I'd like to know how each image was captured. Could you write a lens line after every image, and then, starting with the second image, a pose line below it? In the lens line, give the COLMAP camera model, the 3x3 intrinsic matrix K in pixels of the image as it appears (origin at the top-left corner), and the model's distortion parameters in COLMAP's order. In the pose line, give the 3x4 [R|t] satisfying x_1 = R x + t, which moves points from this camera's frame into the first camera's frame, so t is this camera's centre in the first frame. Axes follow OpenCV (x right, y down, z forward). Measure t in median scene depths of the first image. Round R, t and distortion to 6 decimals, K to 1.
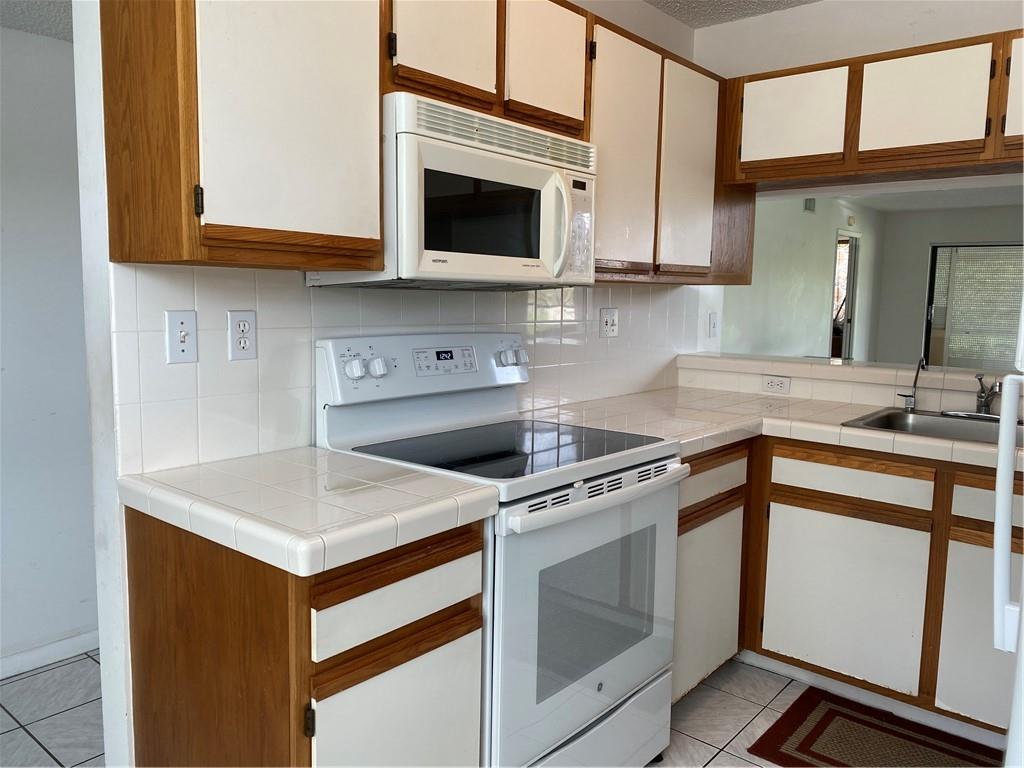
lens RADIAL K [[795.4, 0, 513.3], [0, 795.4, 381.6], [0, 0, 1]] dist [0.024764, -0.006239]
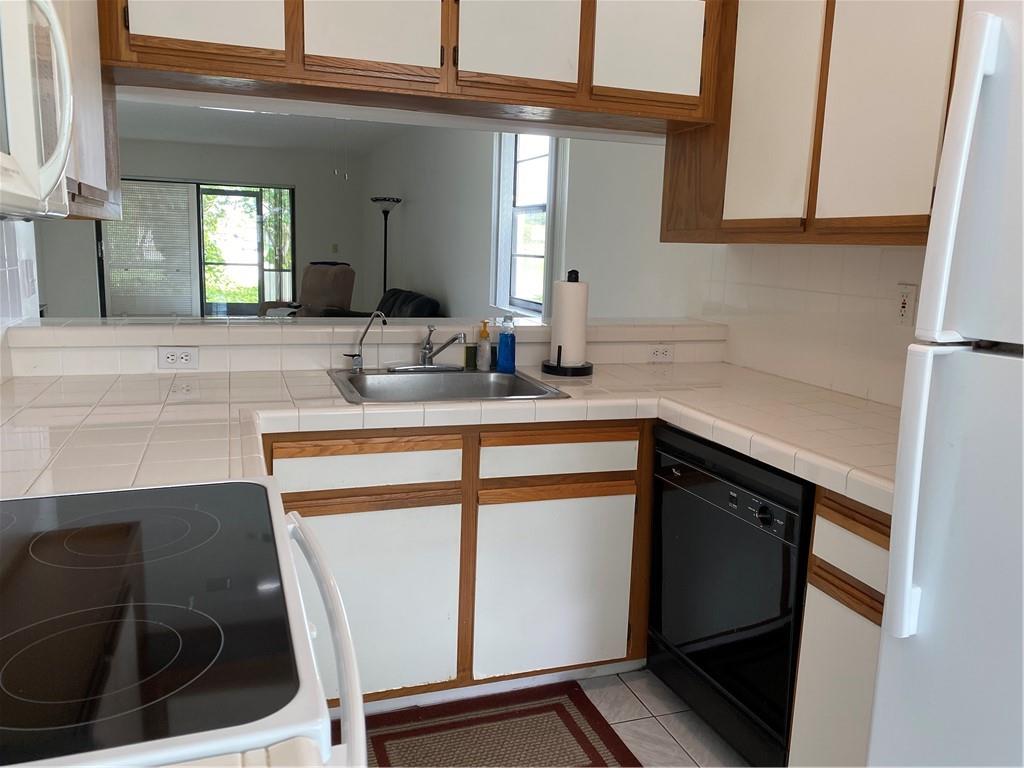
lens RADIAL K [[795.4, 0, 513.3], [0, 795.4, 381.6], [0, 0, 1]] dist [0.024764, -0.006239]
pose [[0.509016, -0.148233, 0.847897, -0.189572], [0.078844, 0.988948, 0.125561, -0.056134], [-0.857138, 0.002939, 0.515078, 0.450322]]
